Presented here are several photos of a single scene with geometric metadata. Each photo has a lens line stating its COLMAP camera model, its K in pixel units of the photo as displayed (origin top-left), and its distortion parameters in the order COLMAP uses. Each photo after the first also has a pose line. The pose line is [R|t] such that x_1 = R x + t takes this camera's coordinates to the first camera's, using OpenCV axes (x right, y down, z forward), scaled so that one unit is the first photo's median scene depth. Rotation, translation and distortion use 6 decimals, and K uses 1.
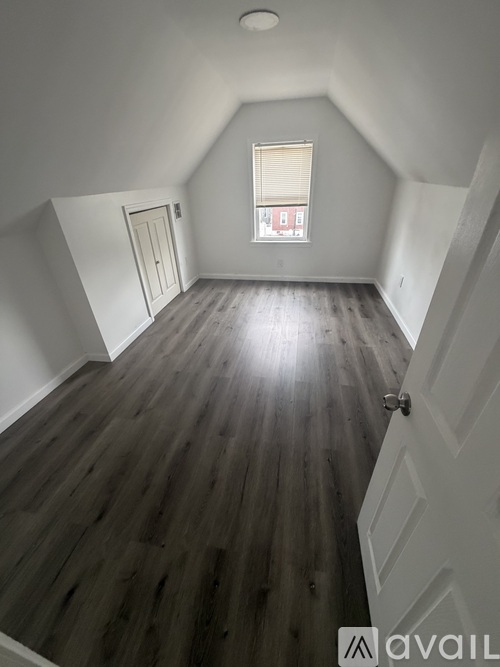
lens RADIAL K [[264.9, 0, 249.4], [0, 264.9, 332.6], [0, 0, 1]] dist [0.000326, -0.000192]
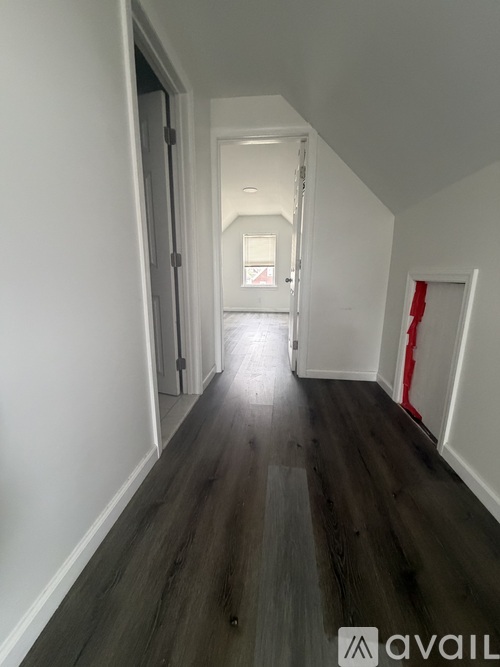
lens RADIAL K [[264.9, 0, 251.5], [0, 264.9, 332.4], [0, 0, 1]] dist [0.000326, -0.000192]
pose [[0.998183, 0.020766, 0.056558, -0.017093], [-0.003225, 0.955796, -0.294013, 0.422272], [-0.060164, 0.293297, 0.954126, -0.489919]]
